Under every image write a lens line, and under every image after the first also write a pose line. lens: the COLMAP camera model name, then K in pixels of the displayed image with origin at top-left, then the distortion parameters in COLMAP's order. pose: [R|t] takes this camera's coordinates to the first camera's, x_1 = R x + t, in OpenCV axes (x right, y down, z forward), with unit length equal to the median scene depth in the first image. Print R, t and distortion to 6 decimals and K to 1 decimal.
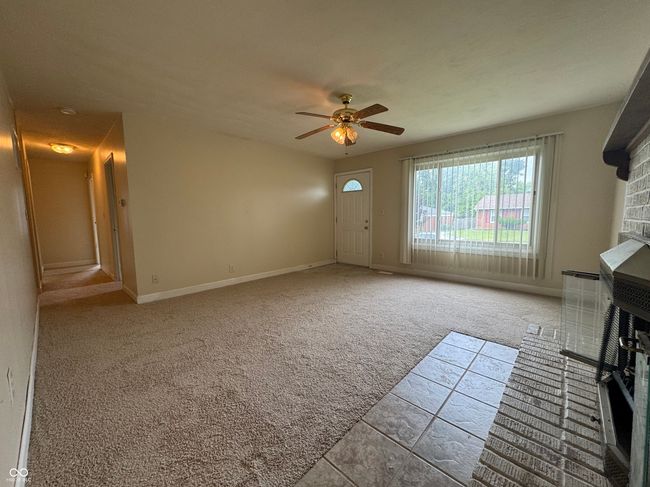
lens RADIAL K [[262.5, 0, 323.5], [0, 262.5, 240.1], [0, 0, 1]] dist [-0.003997, 0.000917]
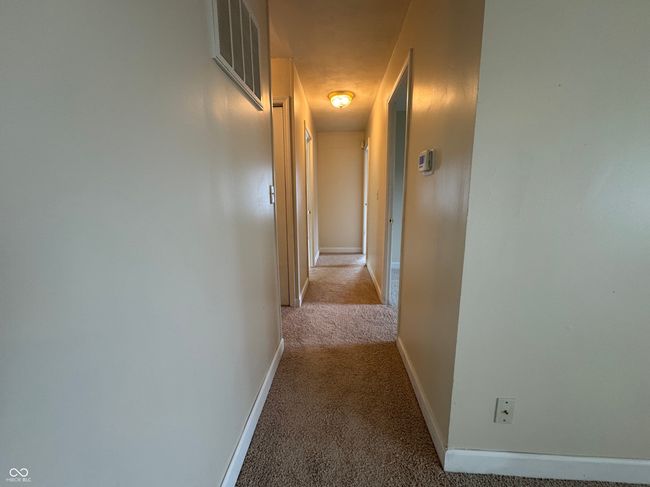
lens RADIAL K [[262.5, 0, 323.9], [0, 262.5, 242.0], [0, 0, 1]] dist [-0.003997, 0.000917]
pose [[0.645229, 0.140609, -0.750938, -0.347289], [-0.075513, 0.989842, 0.120459, -0.040409], [0.760248, -0.021018, 0.649293, 0.391737]]
